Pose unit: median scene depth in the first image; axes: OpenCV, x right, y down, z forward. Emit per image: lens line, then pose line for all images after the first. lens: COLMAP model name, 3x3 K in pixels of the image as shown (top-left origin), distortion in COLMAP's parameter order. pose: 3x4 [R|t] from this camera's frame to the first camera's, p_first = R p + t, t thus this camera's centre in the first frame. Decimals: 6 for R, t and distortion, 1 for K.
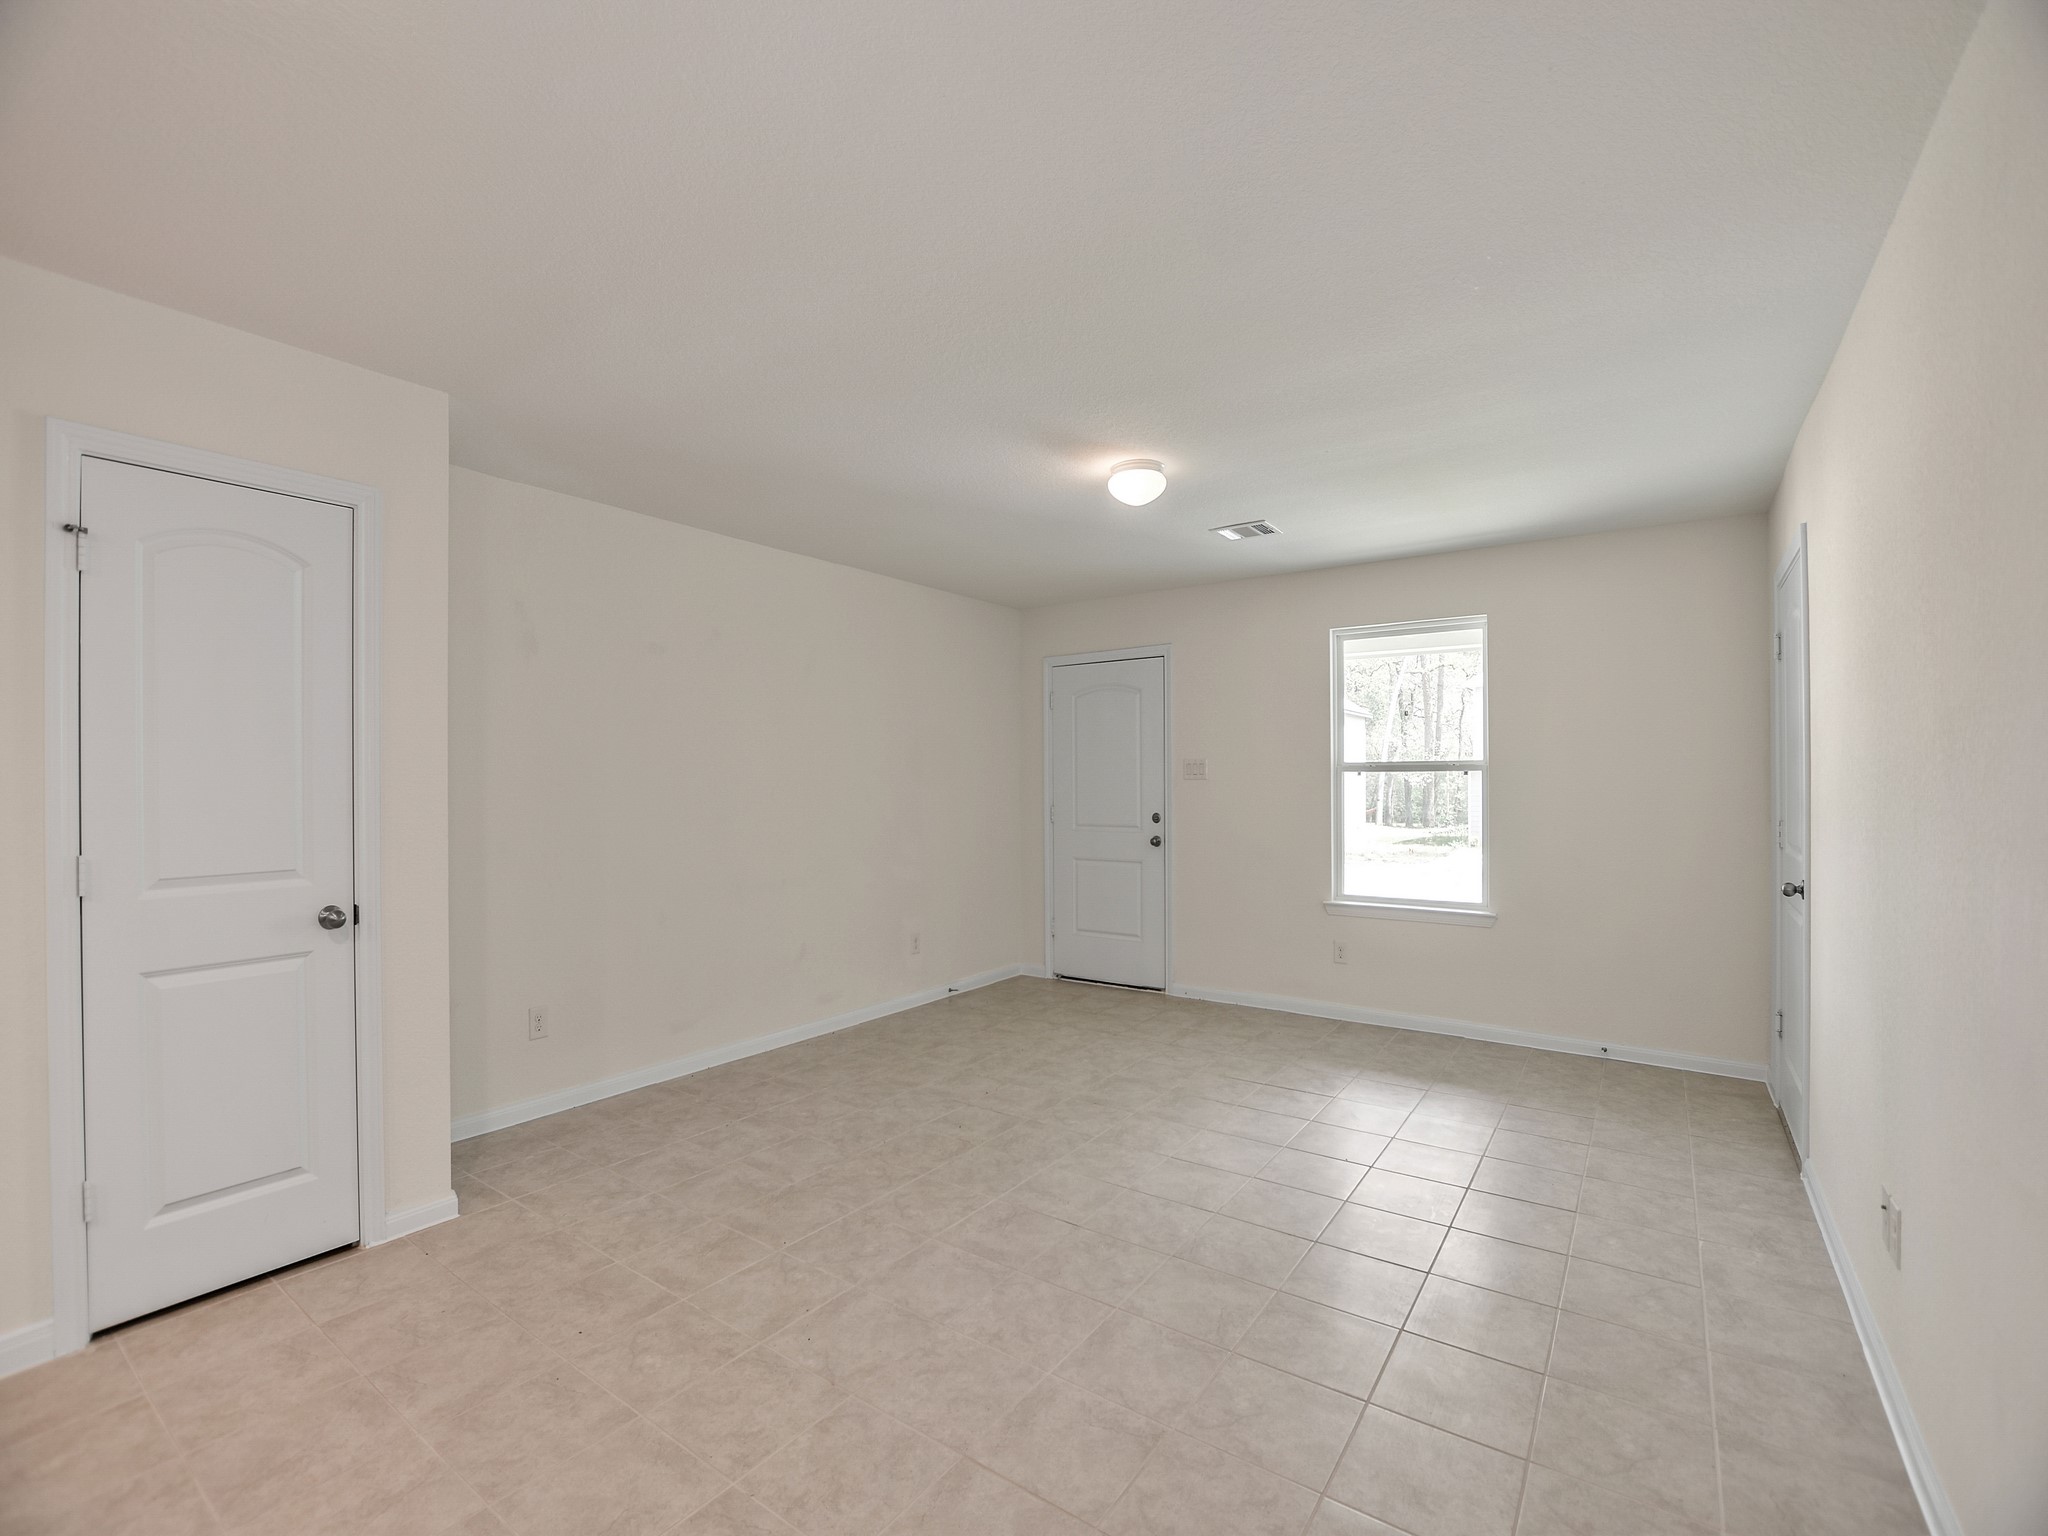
lens RADIAL K [[898.8, 0, 1024.6], [0, 898.8, 777.1], [0, 0, 1]] dist [-0.032193, 0.004208]
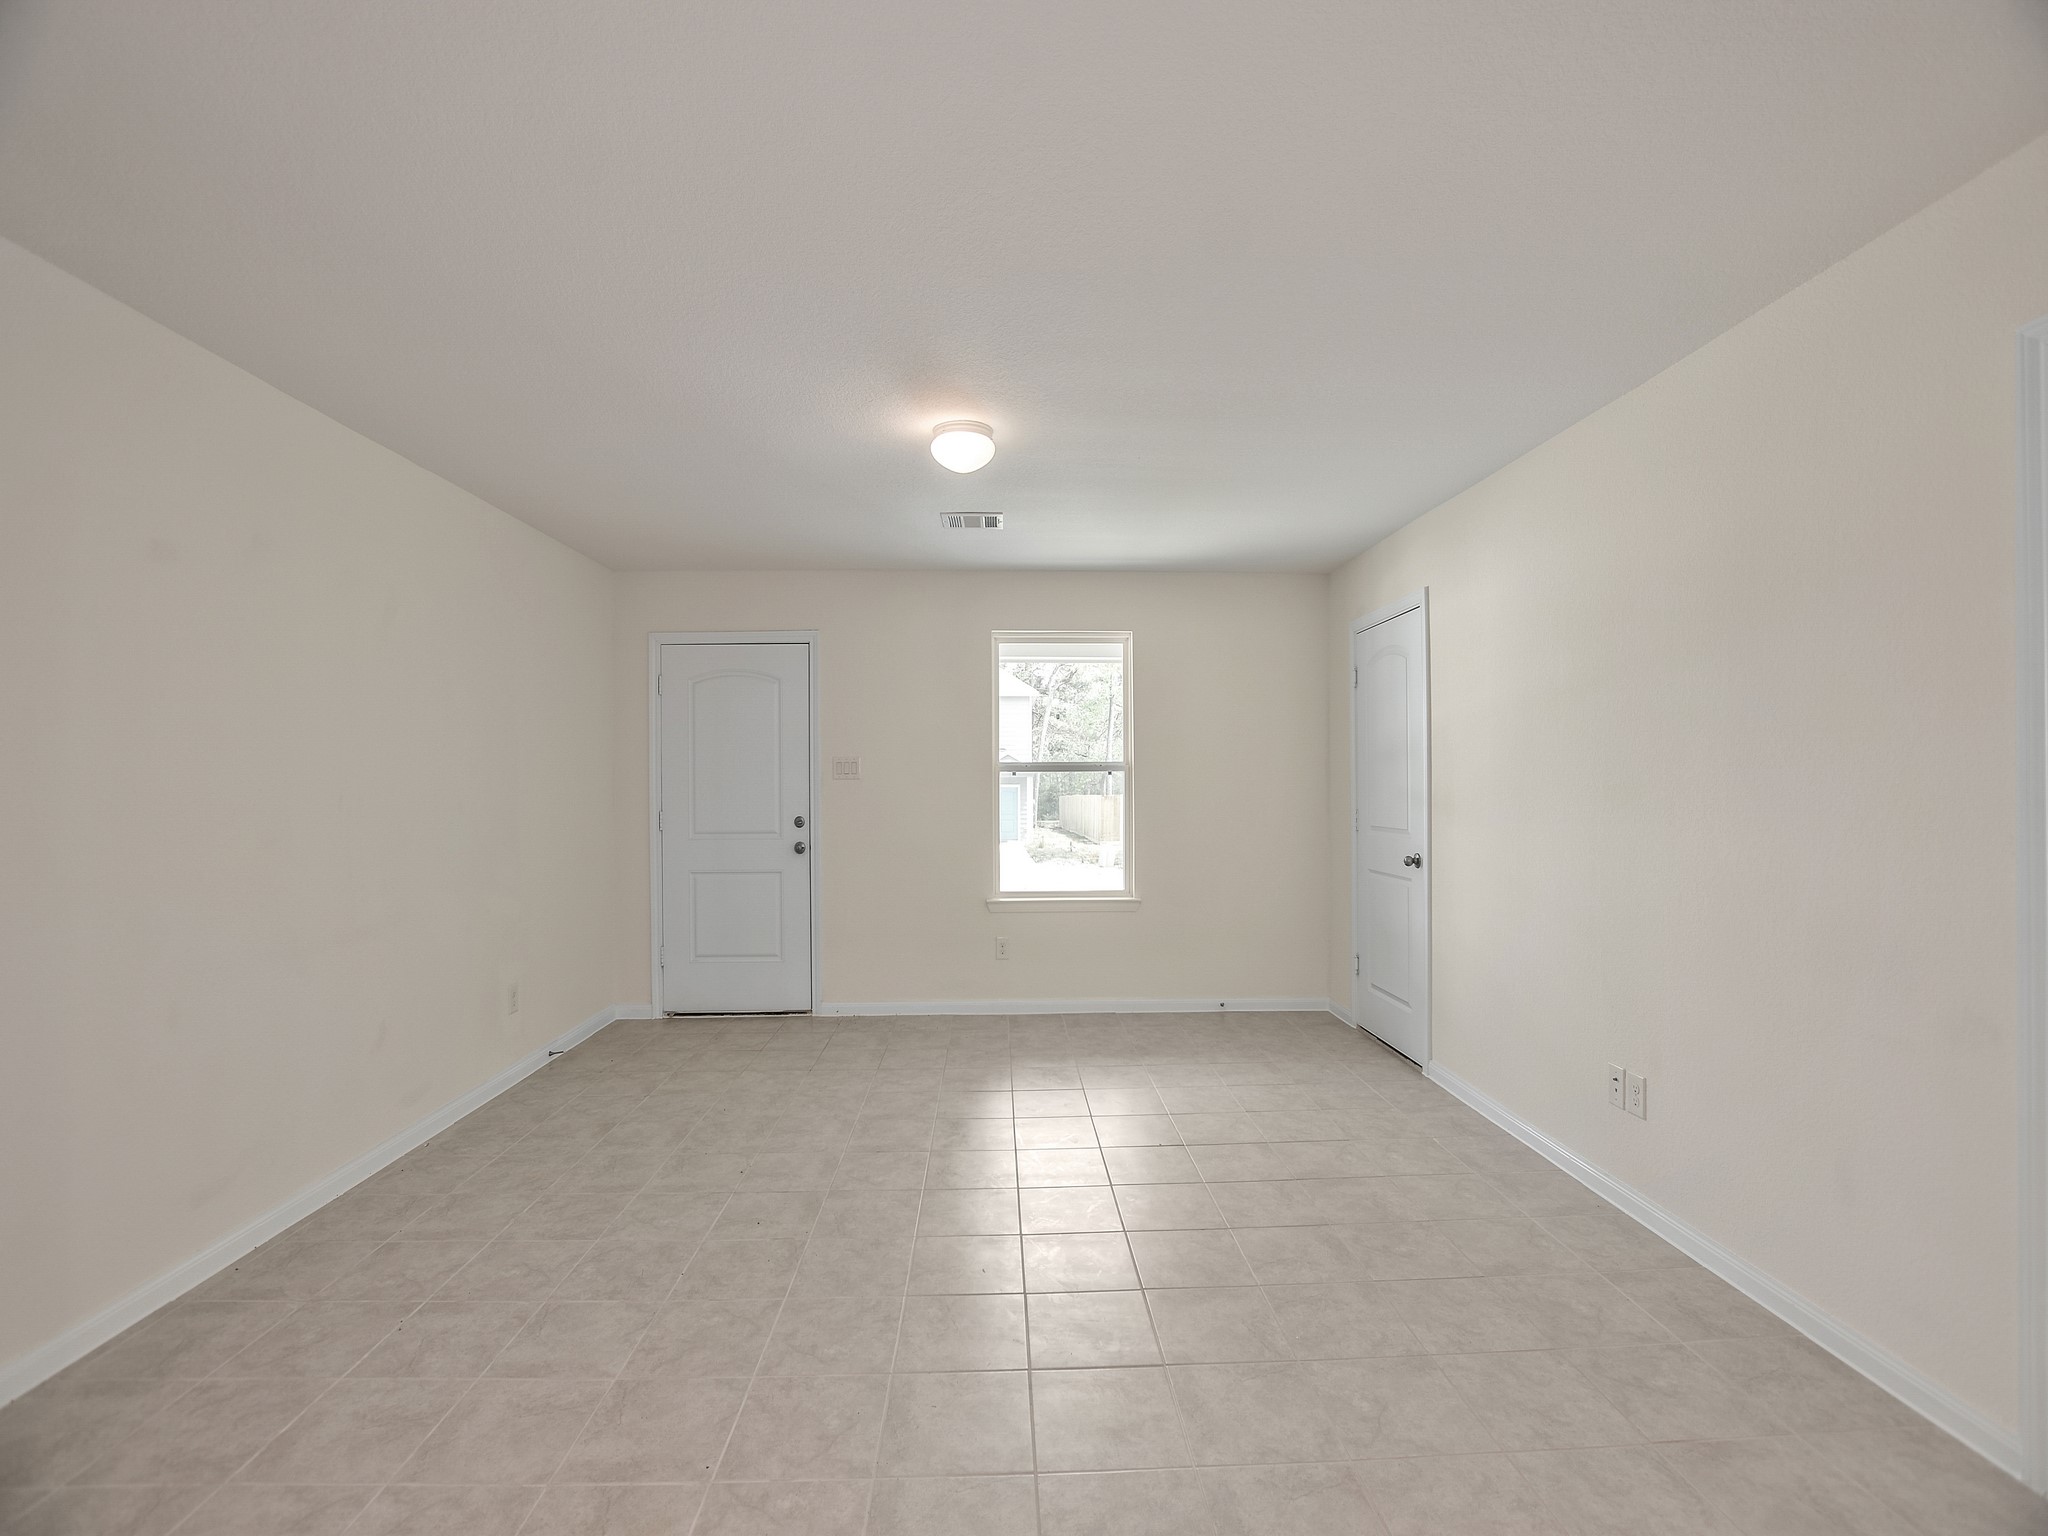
lens RADIAL K [[898.8, 0, 1024.6], [0, 898.8, 777.1], [0, 0, 1]] dist [-0.032193, 0.004208]
pose [[0.794496, 0.001579, 0.607268, -0.269530], [-0.000572, 0.999998, -0.001853, 0.002541], [-0.607269, 0.001125, 0.794495, 0.182747]]
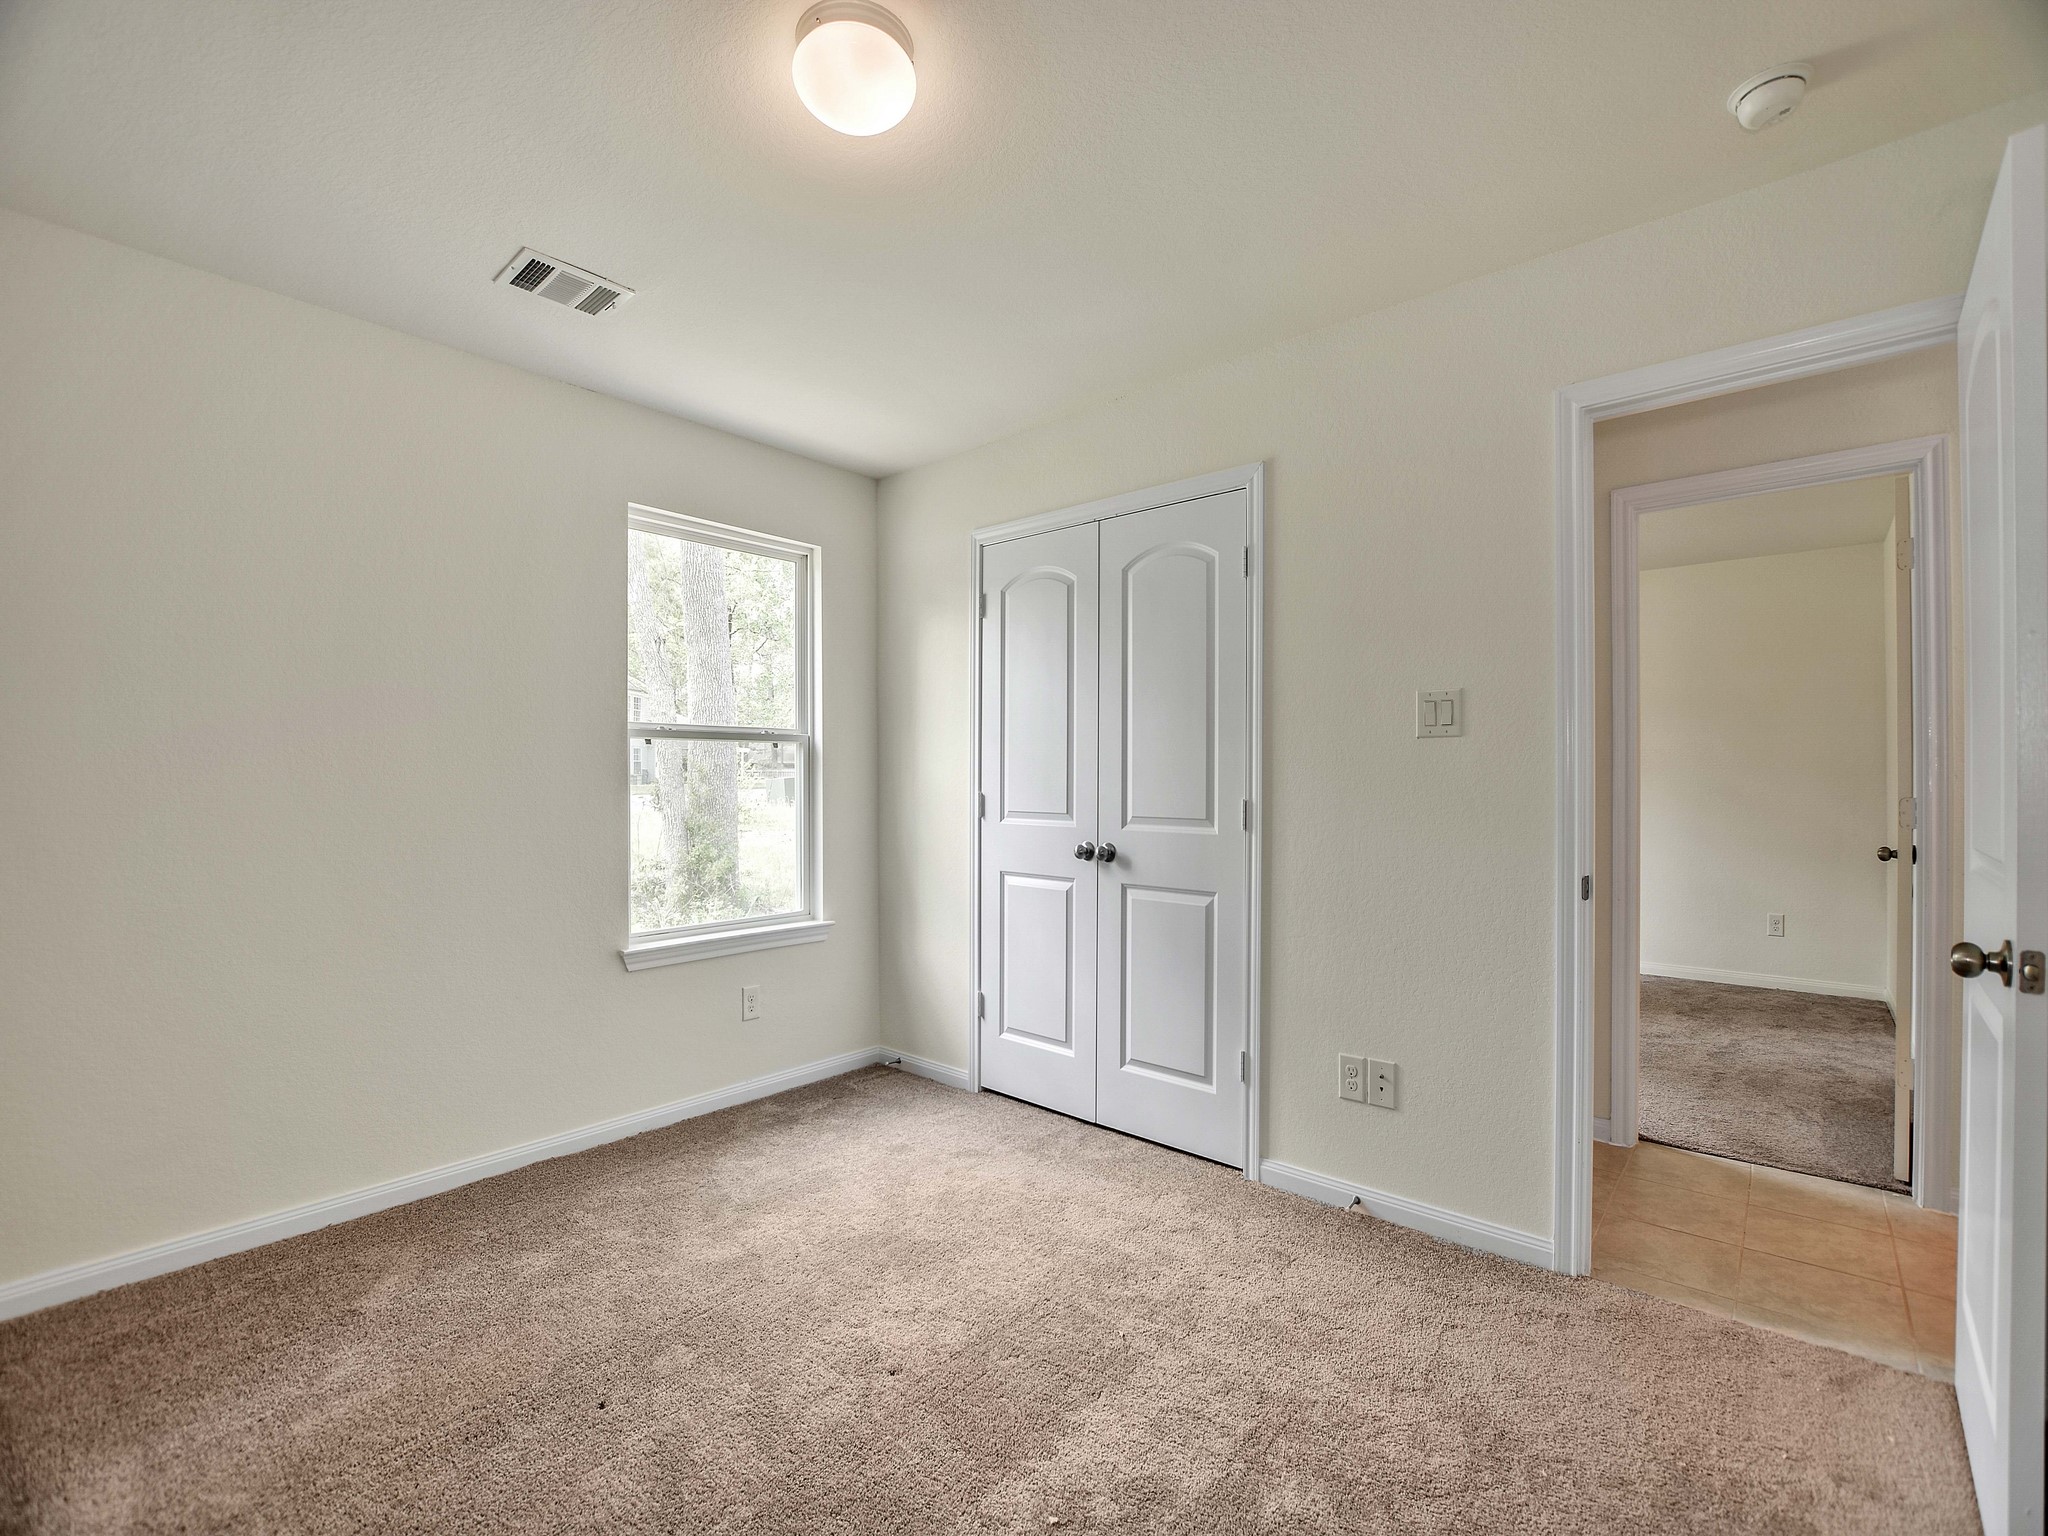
lens RADIAL K [[898.8, 0, 1024.6], [0, 898.8, 777.1], [0, 0, 1]] dist [-0.032193, 0.004208]
pose [[0.116178, 0.000073, 0.993228, -0.249676], [-0.004464, 0.999990, 0.000448, 0.022058], [-0.993218, -0.004486, 0.116177, 0.717476]]
